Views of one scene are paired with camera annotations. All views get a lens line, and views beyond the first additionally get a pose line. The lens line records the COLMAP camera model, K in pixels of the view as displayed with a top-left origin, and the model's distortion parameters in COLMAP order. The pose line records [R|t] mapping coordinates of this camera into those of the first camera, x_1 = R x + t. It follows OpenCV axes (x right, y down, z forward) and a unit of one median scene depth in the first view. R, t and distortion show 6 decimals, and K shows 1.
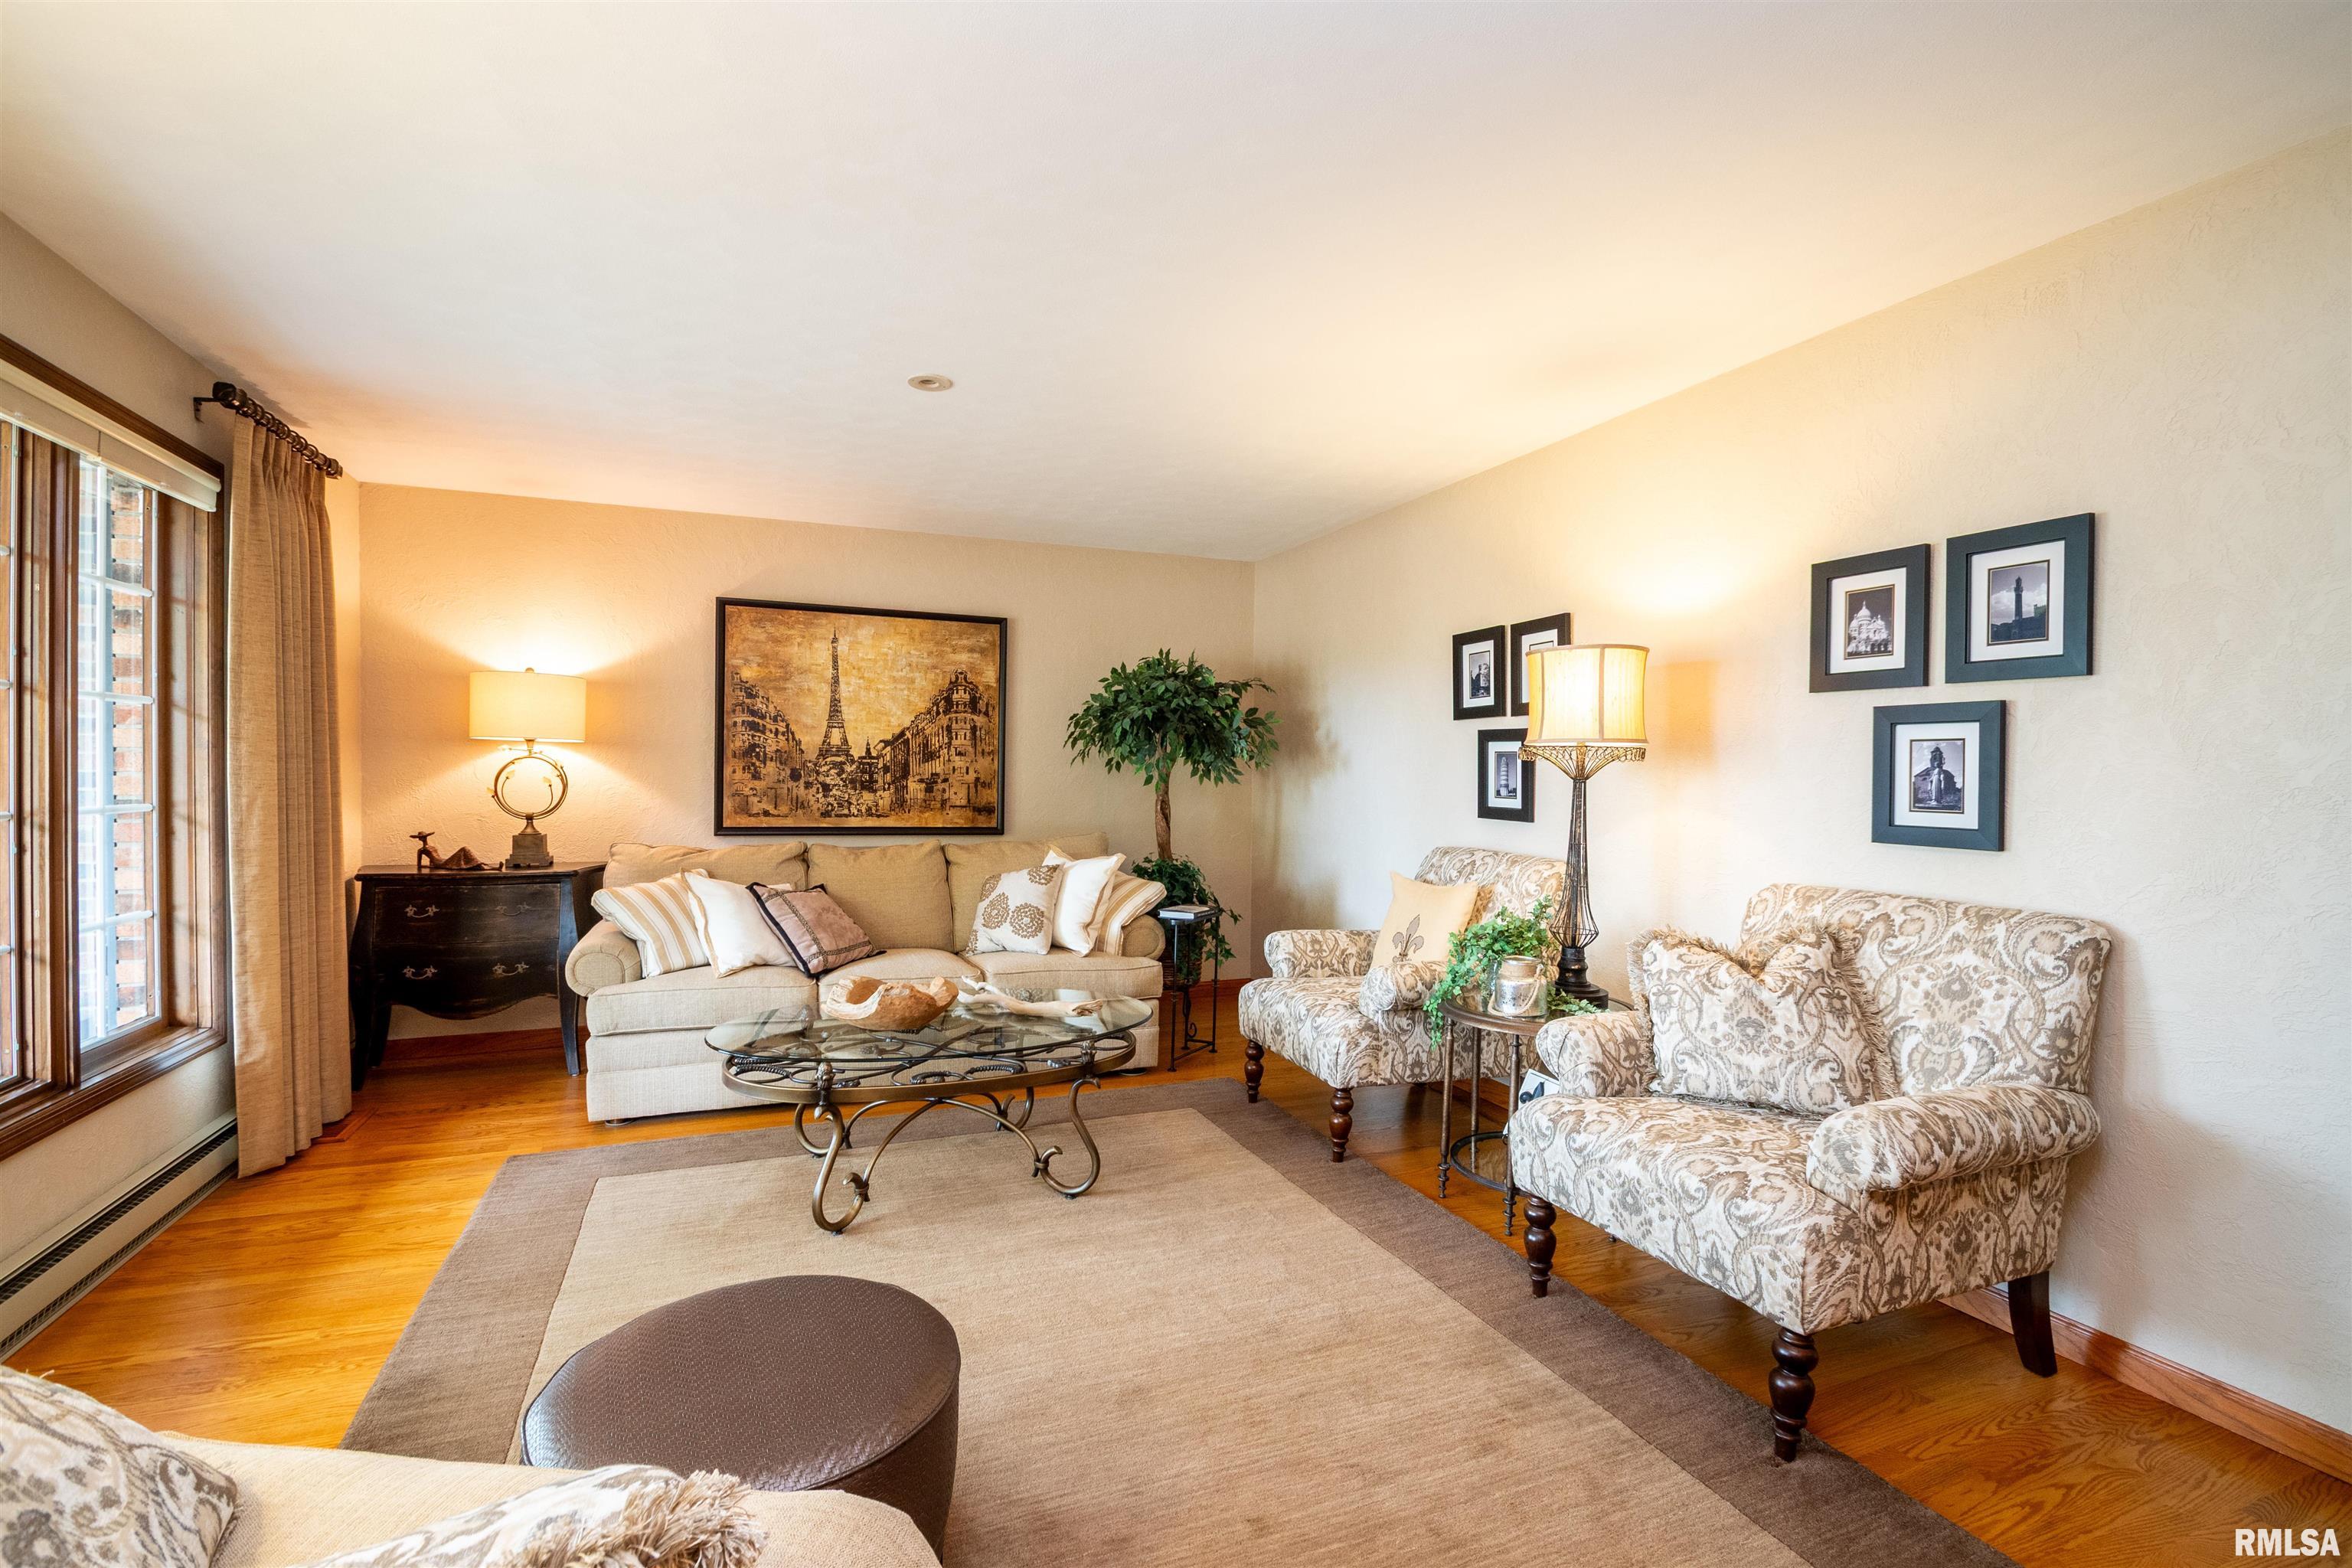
lens RADIAL K [[1075.5, 0, 1158.9], [0, 1075.5, 797.4], [0, 0, 1]] dist [0.004873, -0.012860]
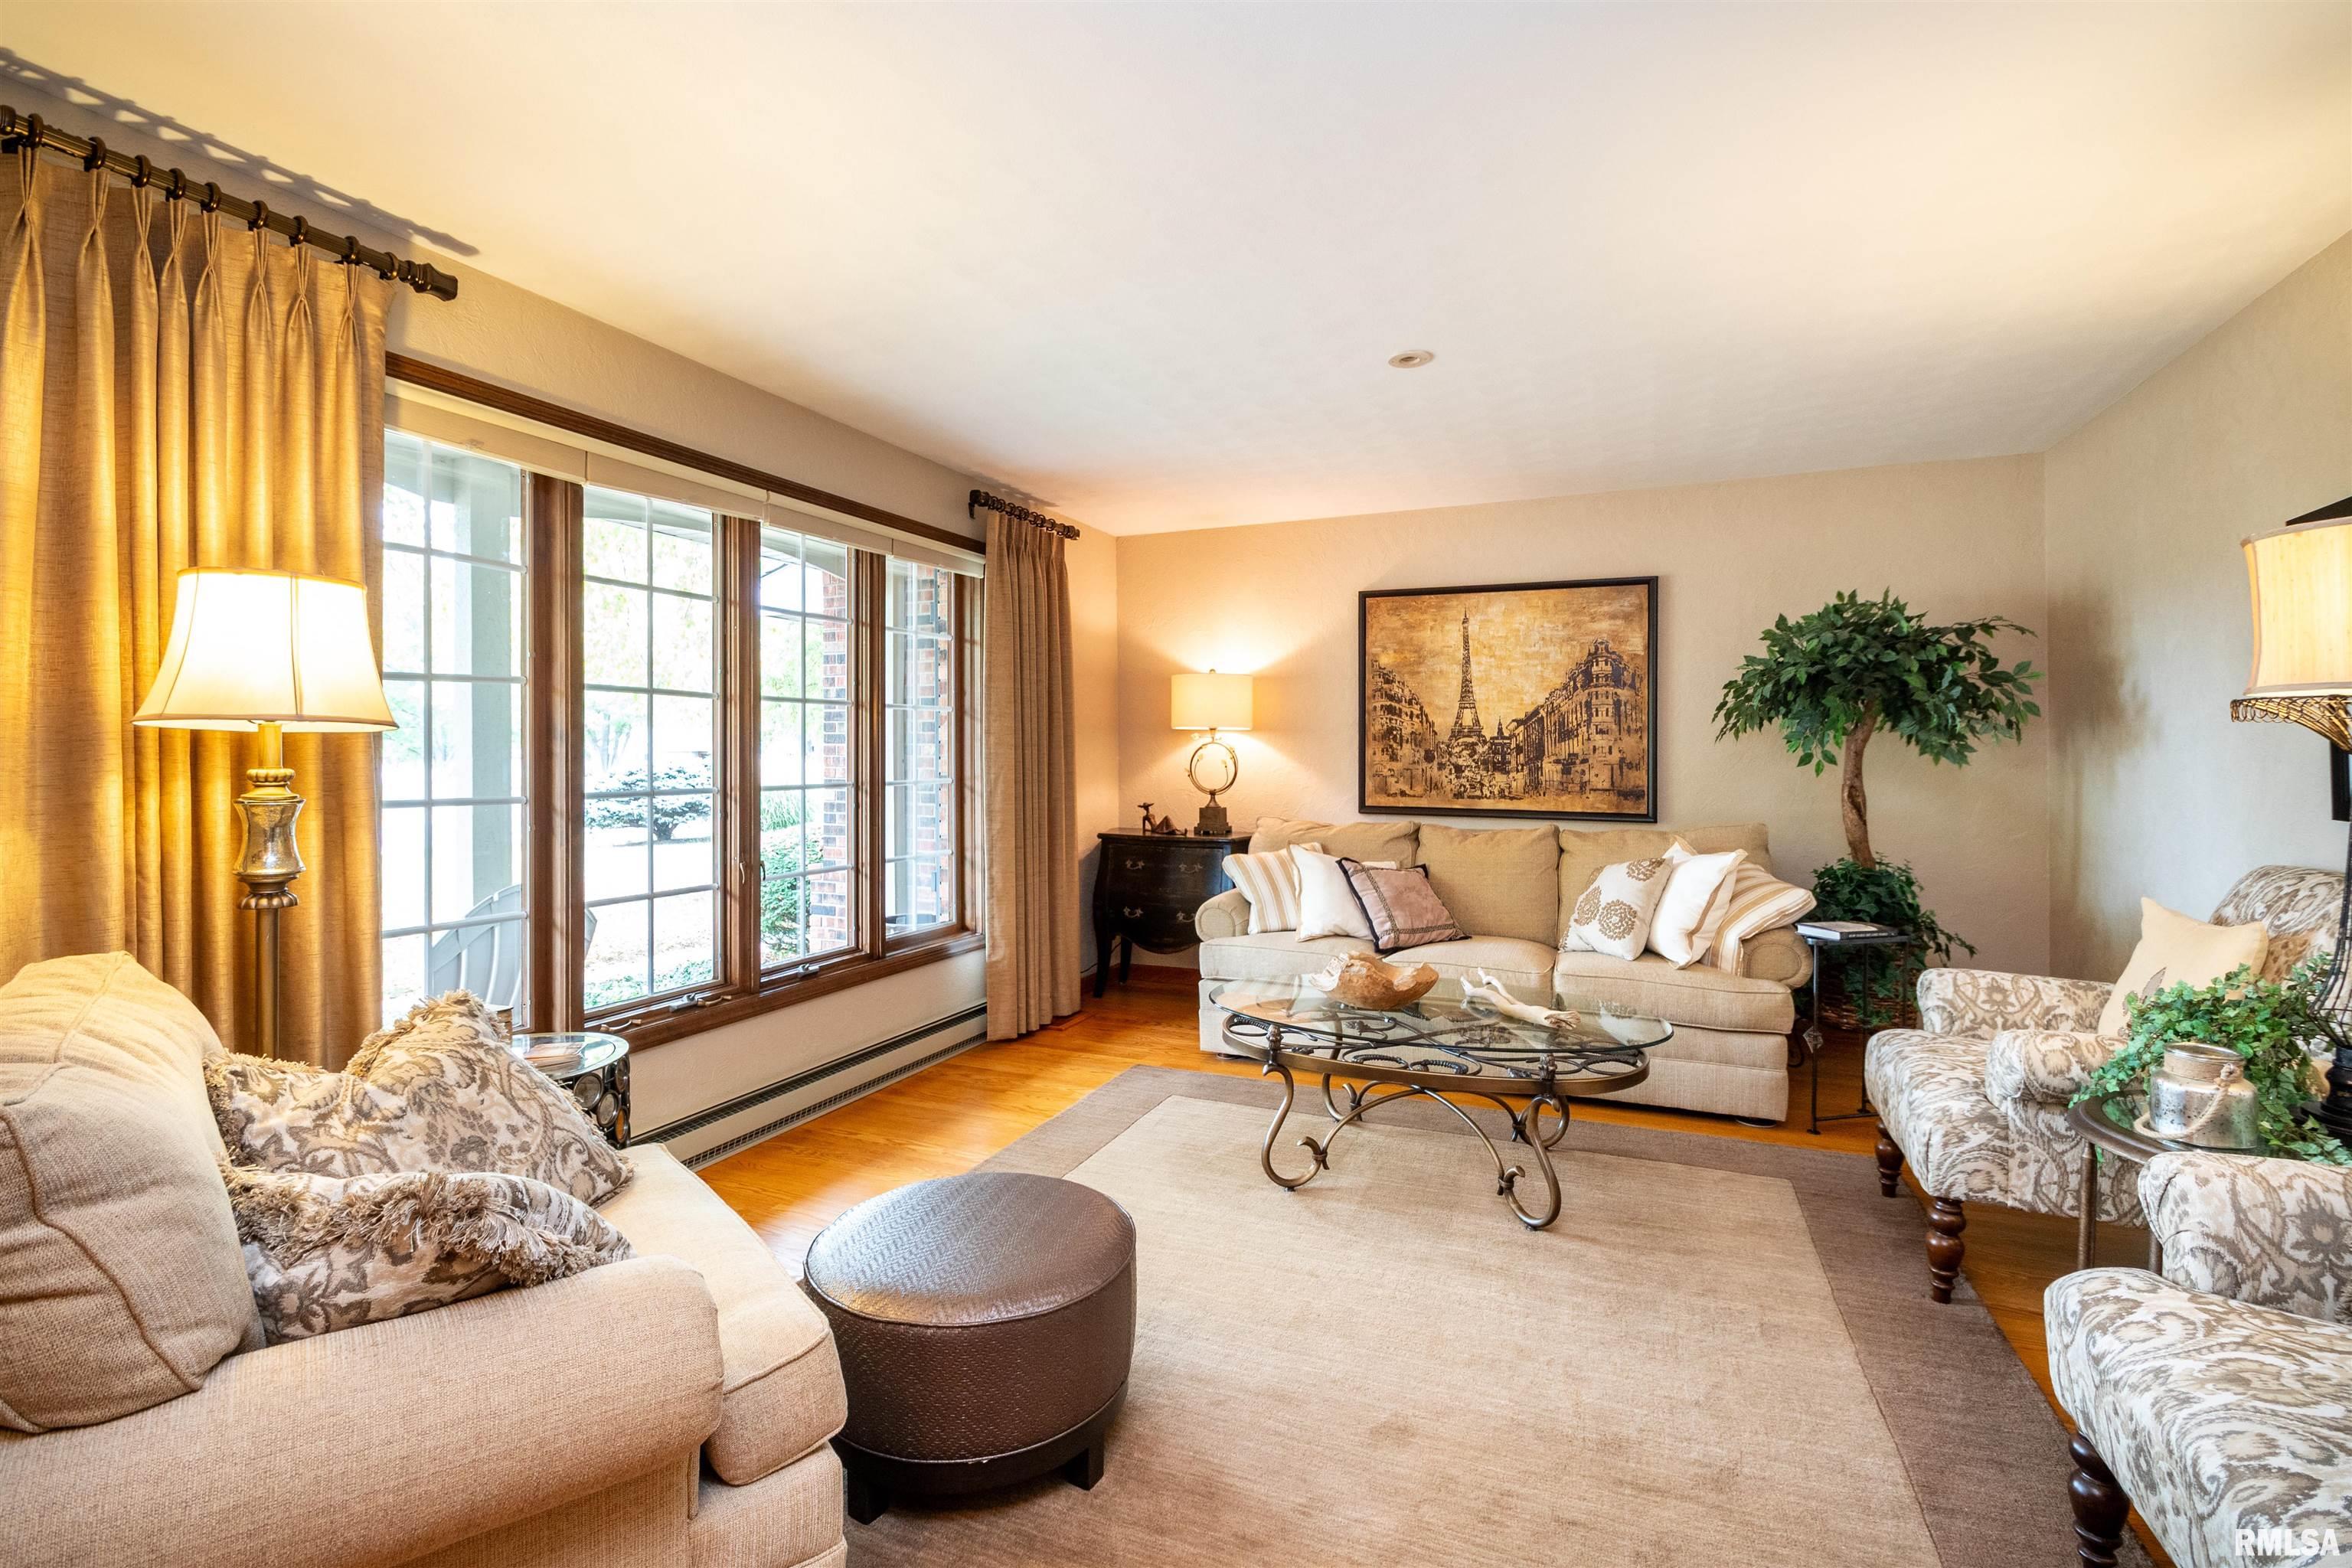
lens RADIAL K [[1075.5, 0, 1097.8], [0, 1075.5, 760.4], [0, 0, 1]] dist [0.004873, -0.012860]
pose [[0.690106, -0.004122, -0.723696, 0.245268], [-0.008815, 0.999862, -0.014101, 0.000272], [0.723654, 0.016111, 0.689975, 0.093946]]
